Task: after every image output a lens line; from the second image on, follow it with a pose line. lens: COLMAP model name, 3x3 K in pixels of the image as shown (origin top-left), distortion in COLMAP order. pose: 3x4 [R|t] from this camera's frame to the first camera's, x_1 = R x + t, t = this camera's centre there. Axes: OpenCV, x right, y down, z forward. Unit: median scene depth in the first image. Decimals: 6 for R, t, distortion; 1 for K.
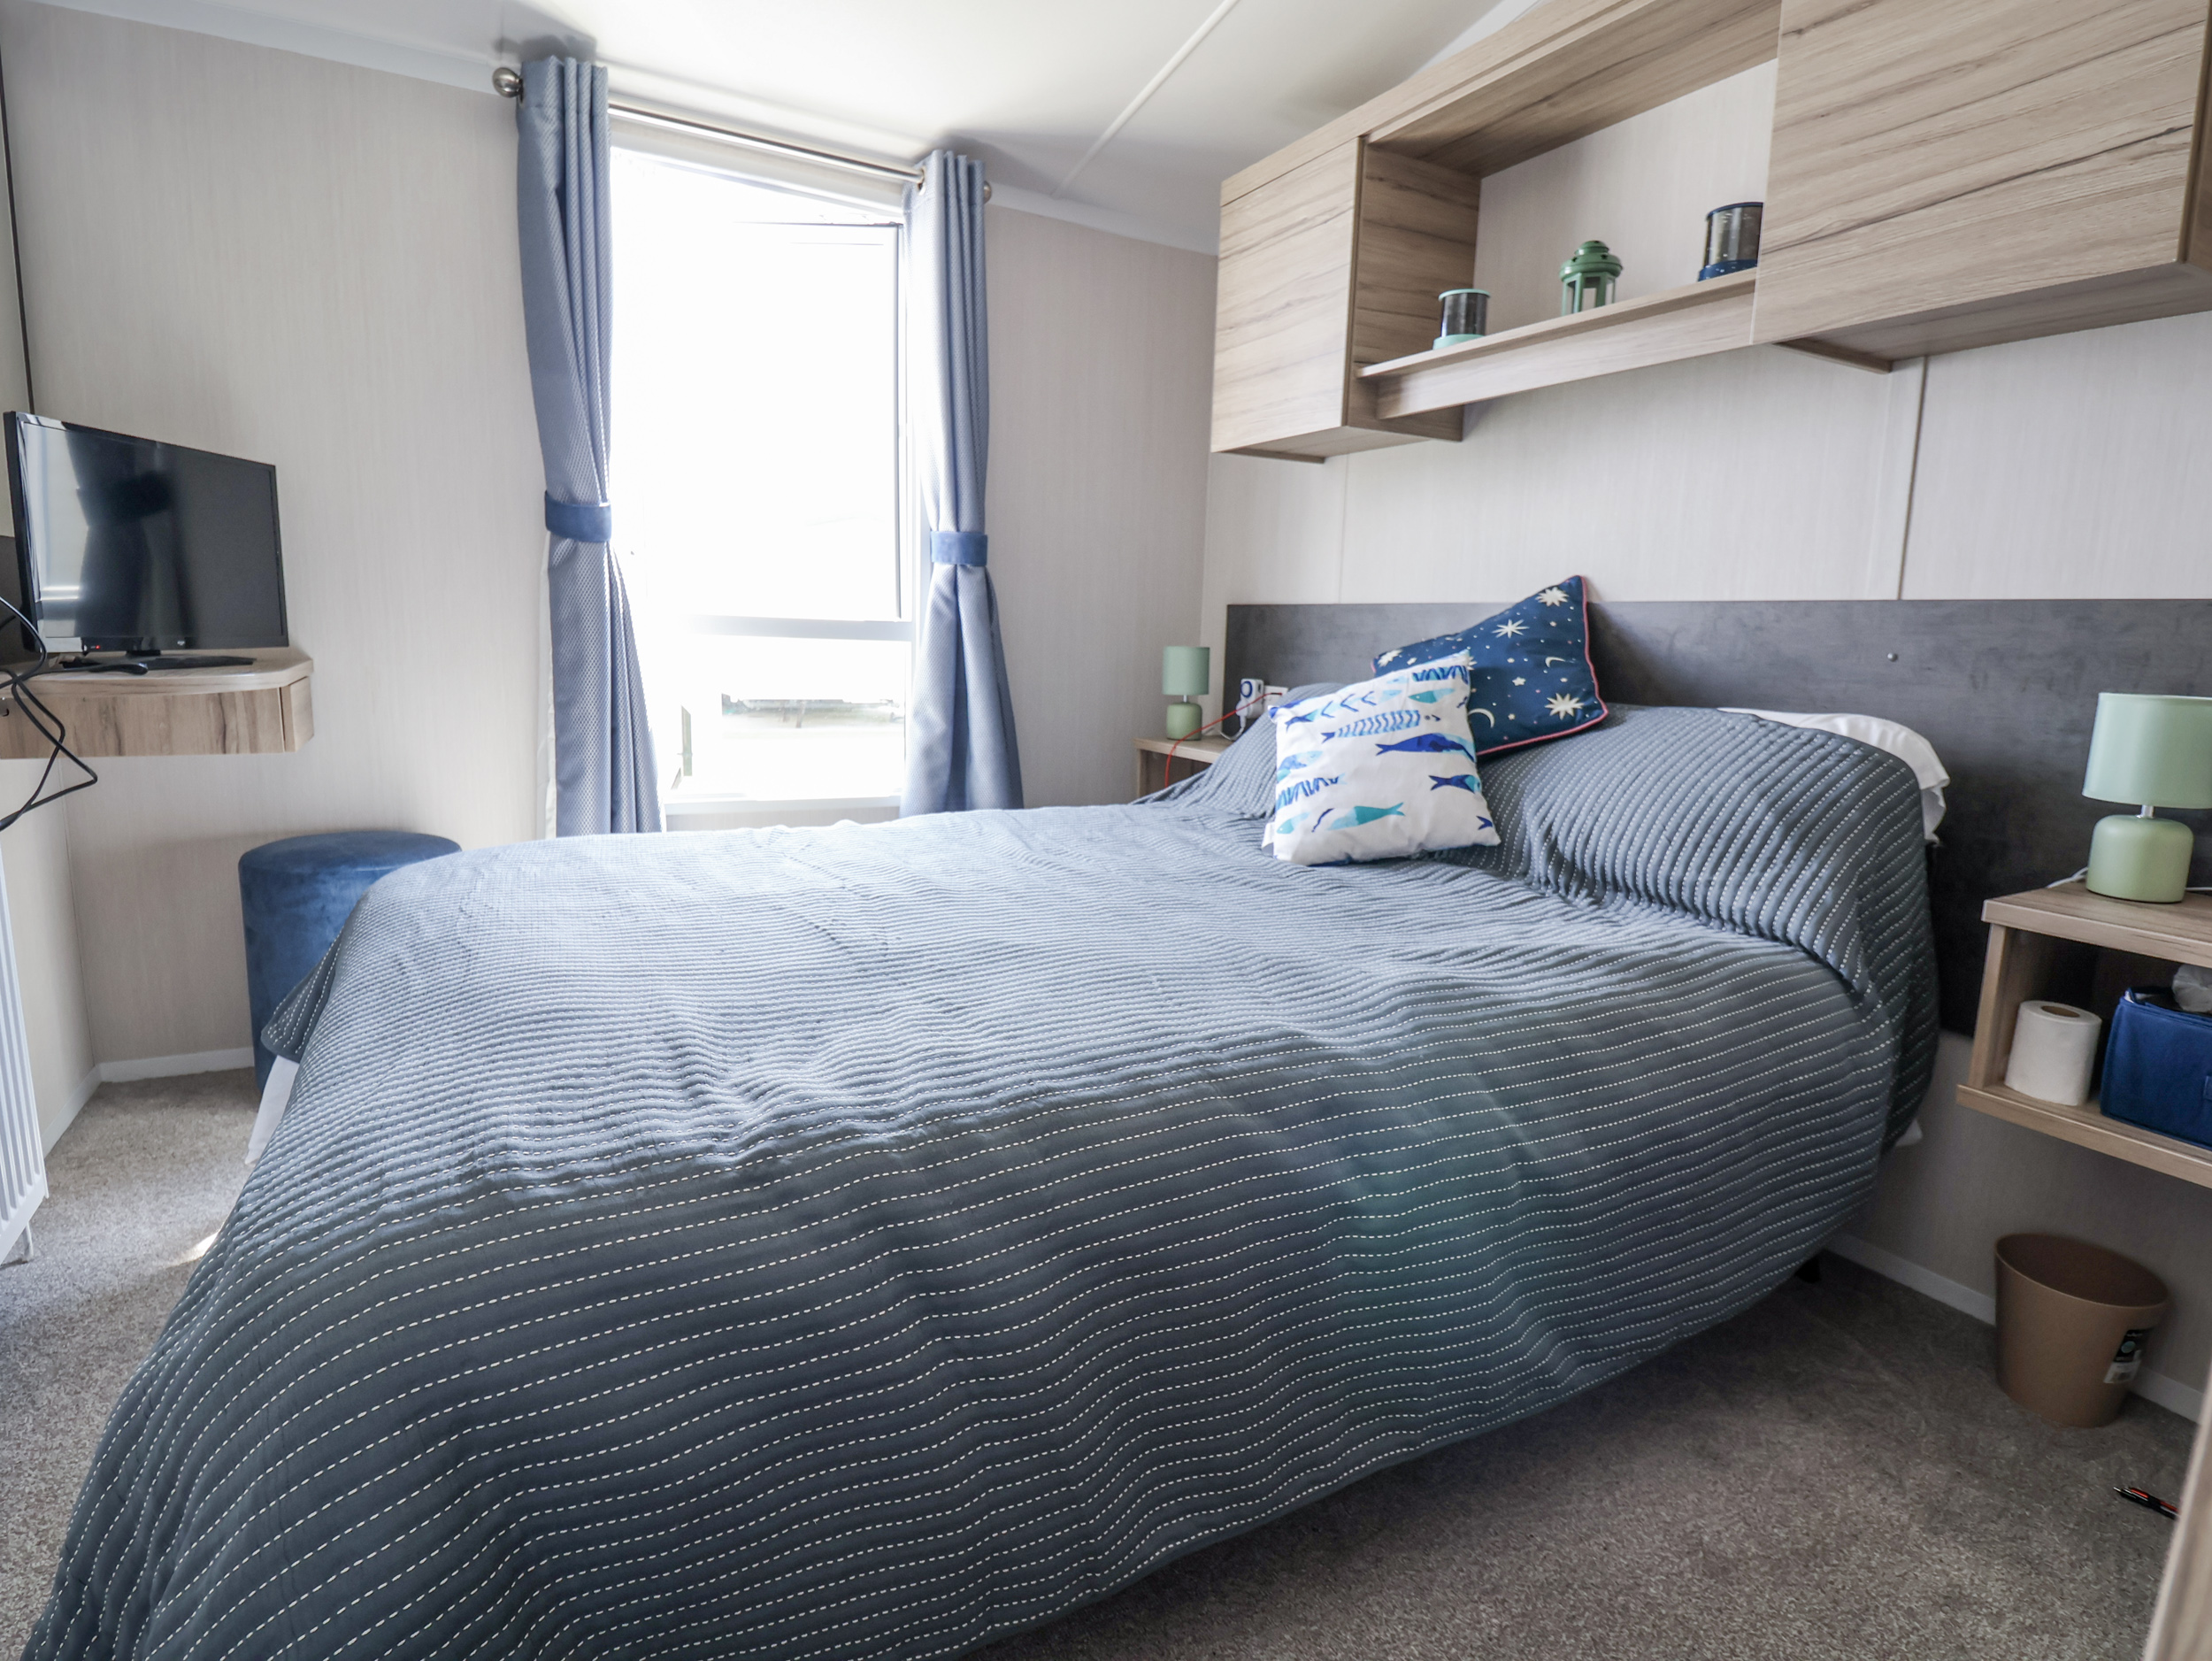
lens RADIAL K [[1095.3, 0, 1159.8], [0, 1095.3, 817.3], [0, 0, 1]] dist [0.015296, -0.014984]
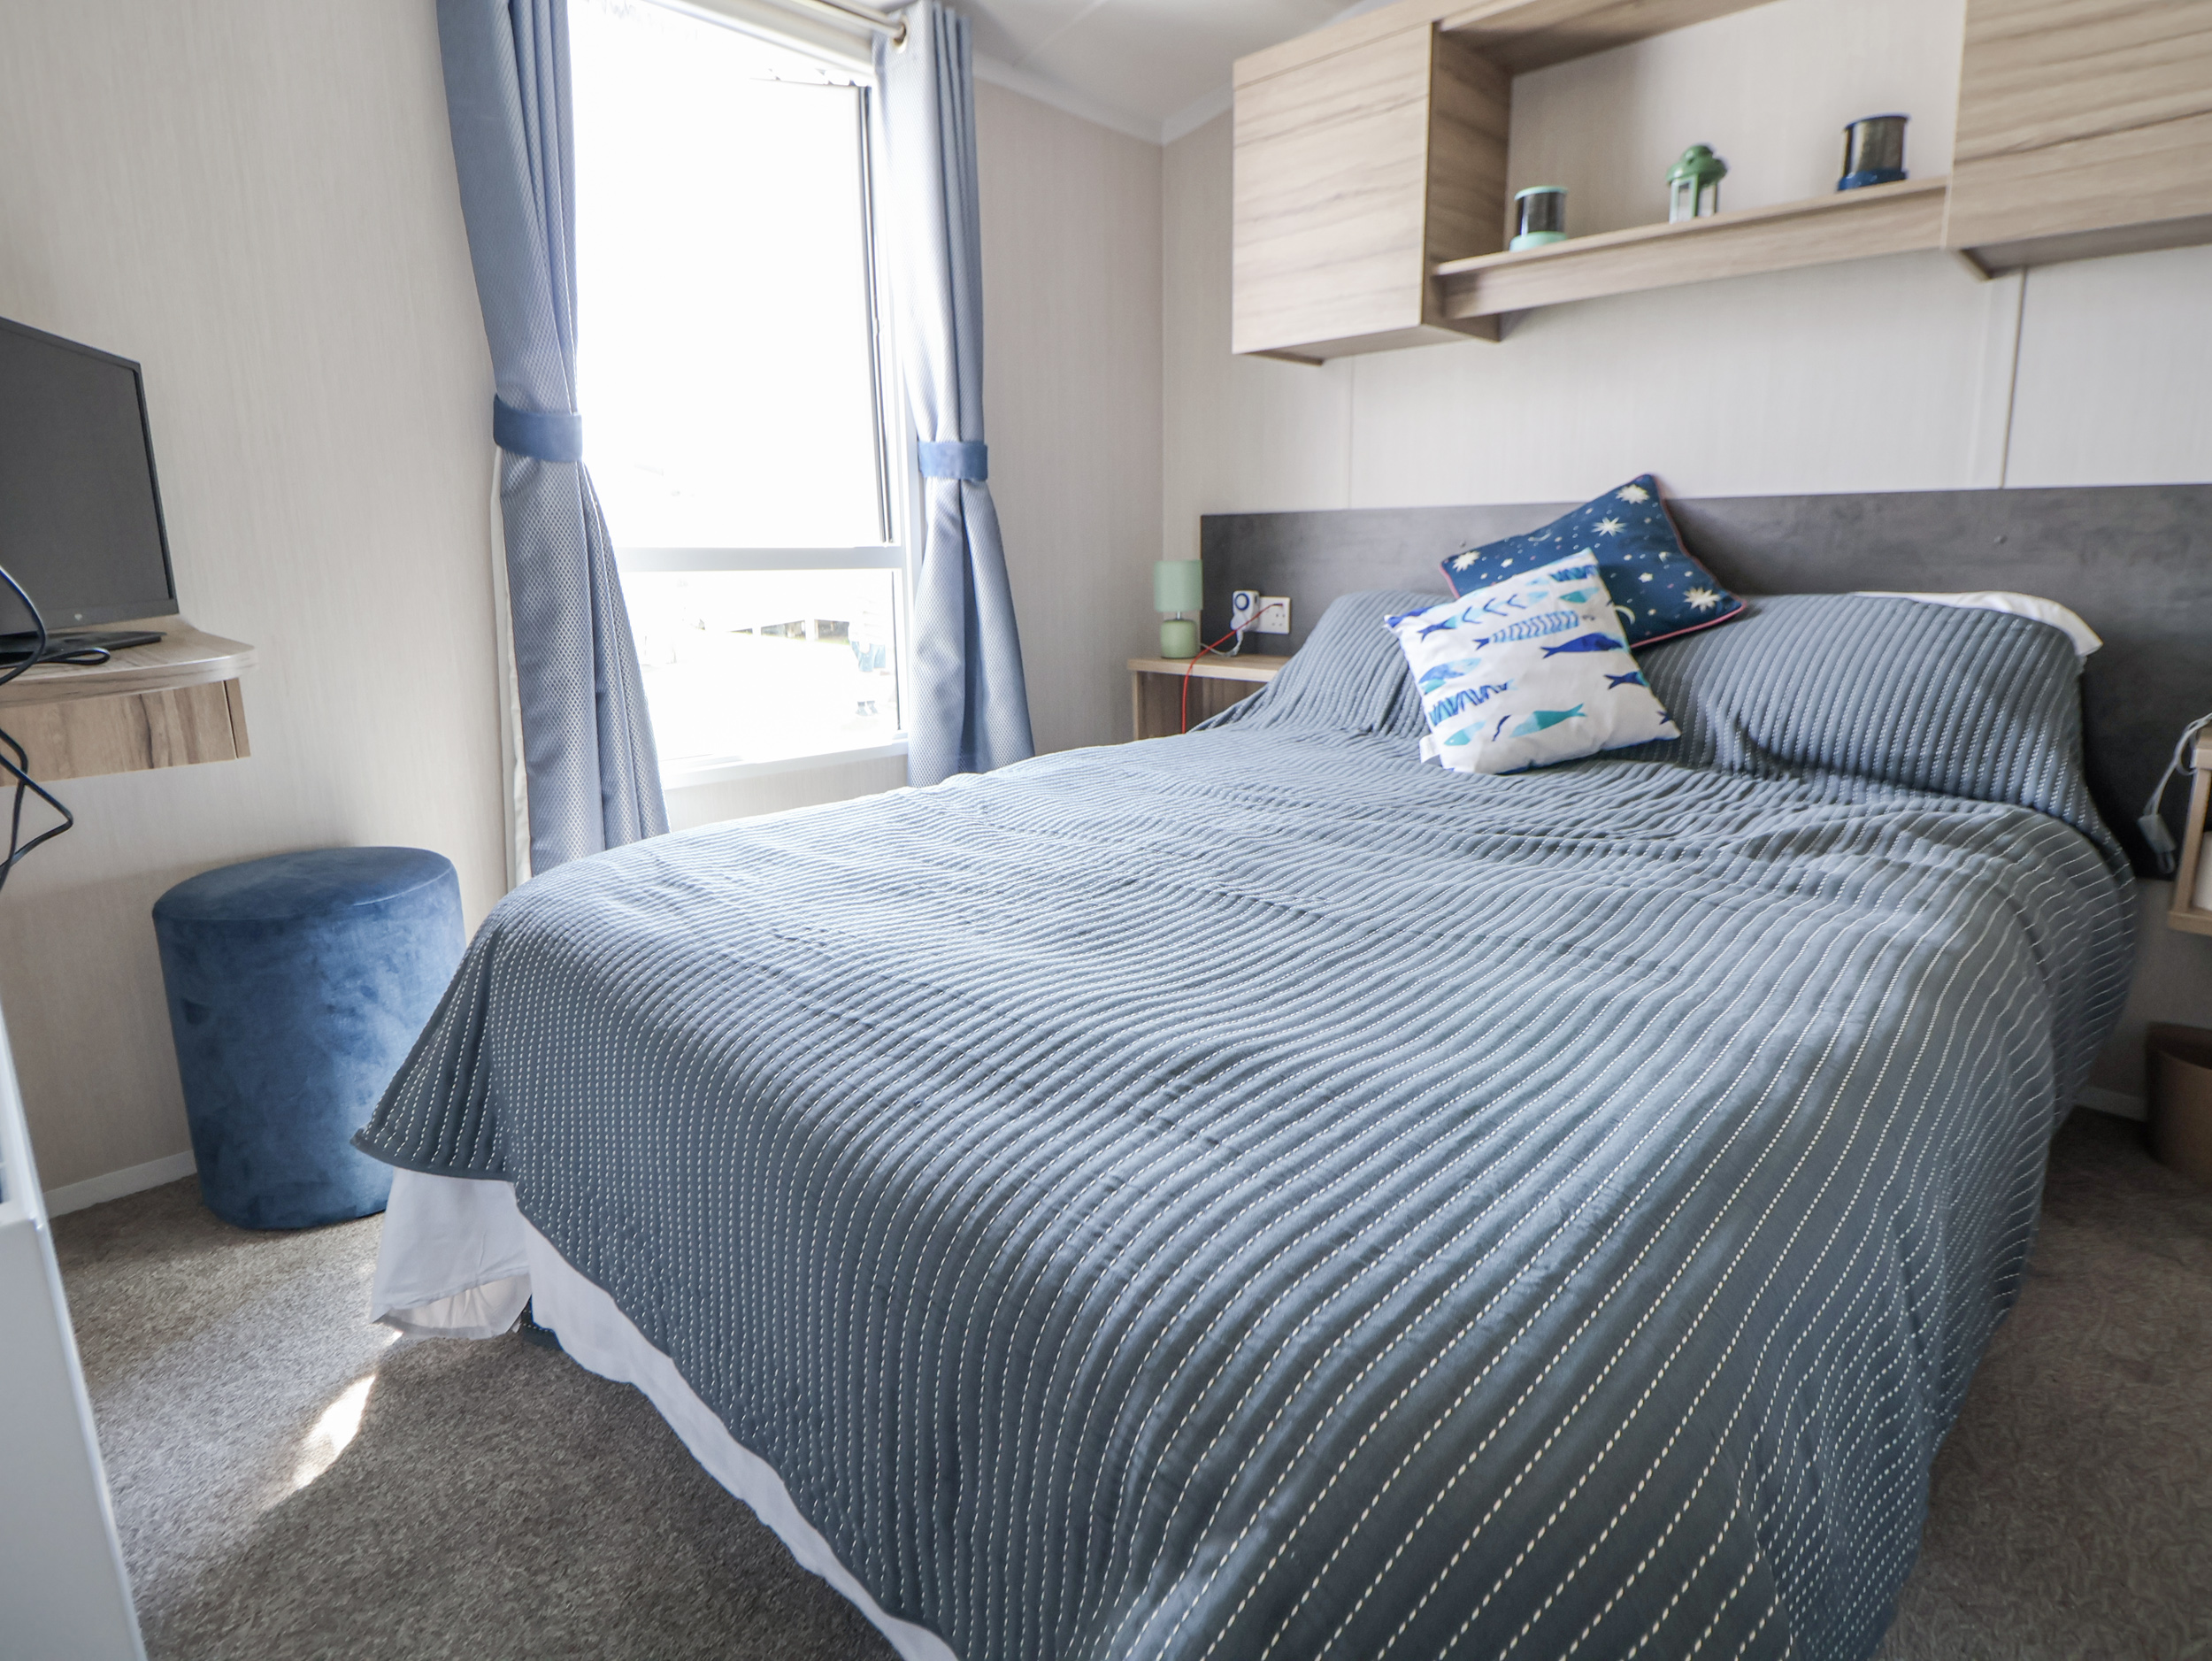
lens RADIAL K [[1065.7, 0, 1108.7], [0, 1065.7, 771.0], [0, 0, 1]] dist [-0.000343, -0.008802]
pose [[0.958797, -0.096740, 0.267112, -0.435441], [0.085834, 0.994939, 0.052238, -0.038343], [-0.270814, -0.027158, 0.962249, 0.168736]]
